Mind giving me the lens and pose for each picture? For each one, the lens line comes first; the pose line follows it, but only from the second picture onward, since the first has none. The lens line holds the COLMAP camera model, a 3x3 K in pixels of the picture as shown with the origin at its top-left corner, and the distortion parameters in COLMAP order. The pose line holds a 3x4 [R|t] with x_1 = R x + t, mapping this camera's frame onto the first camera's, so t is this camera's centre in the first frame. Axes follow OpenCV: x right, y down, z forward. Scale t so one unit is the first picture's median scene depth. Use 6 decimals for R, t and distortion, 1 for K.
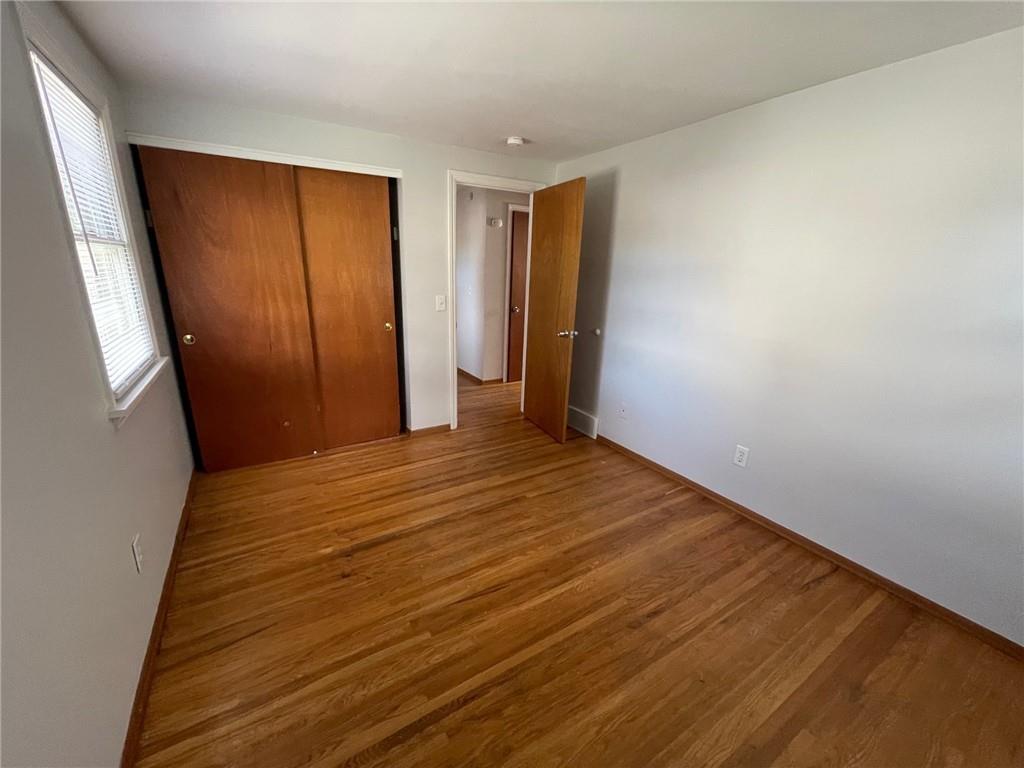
lens RADIAL K [[413.6, 0, 509.8], [0, 413.6, 385.6], [0, 0, 1]] dist [0.002753, 0.000455]
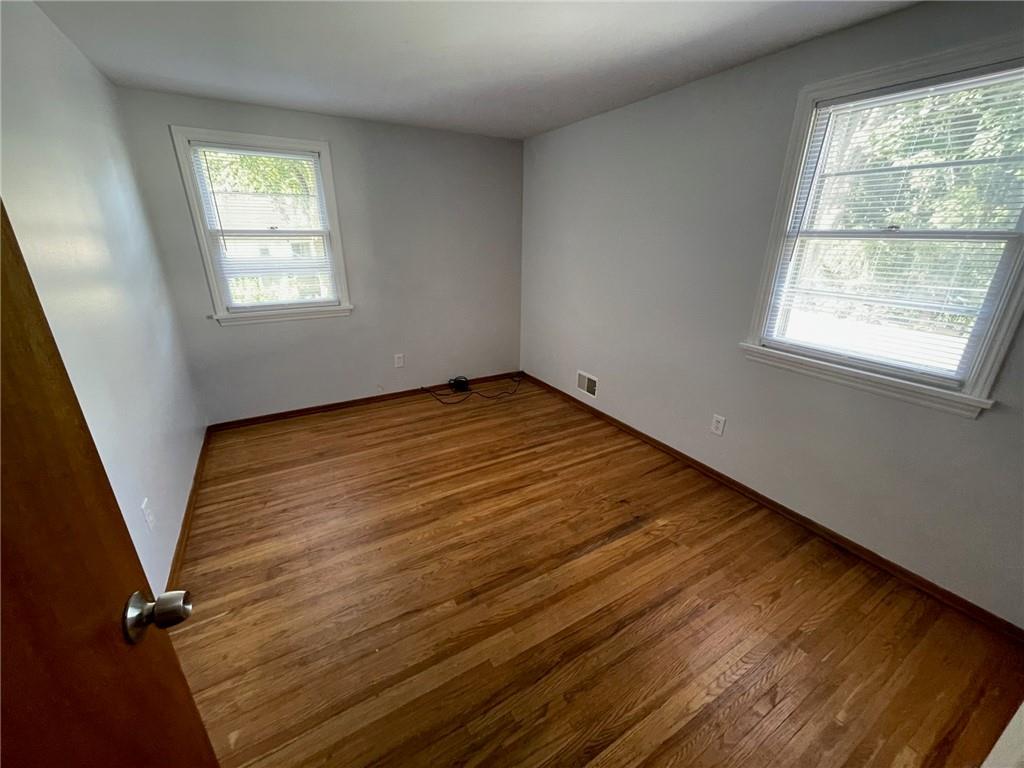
lens RADIAL K [[413.6, 0, 509.8], [0, 413.6, 385.6], [0, 0, 1]] dist [0.002753, 0.000455]
pose [[-0.999153, -0.039653, 0.011014, -0.053851], [-0.025377, 0.804323, 0.593651, -0.541595], [-0.032399, 0.592868, -0.804648, 1.779782]]
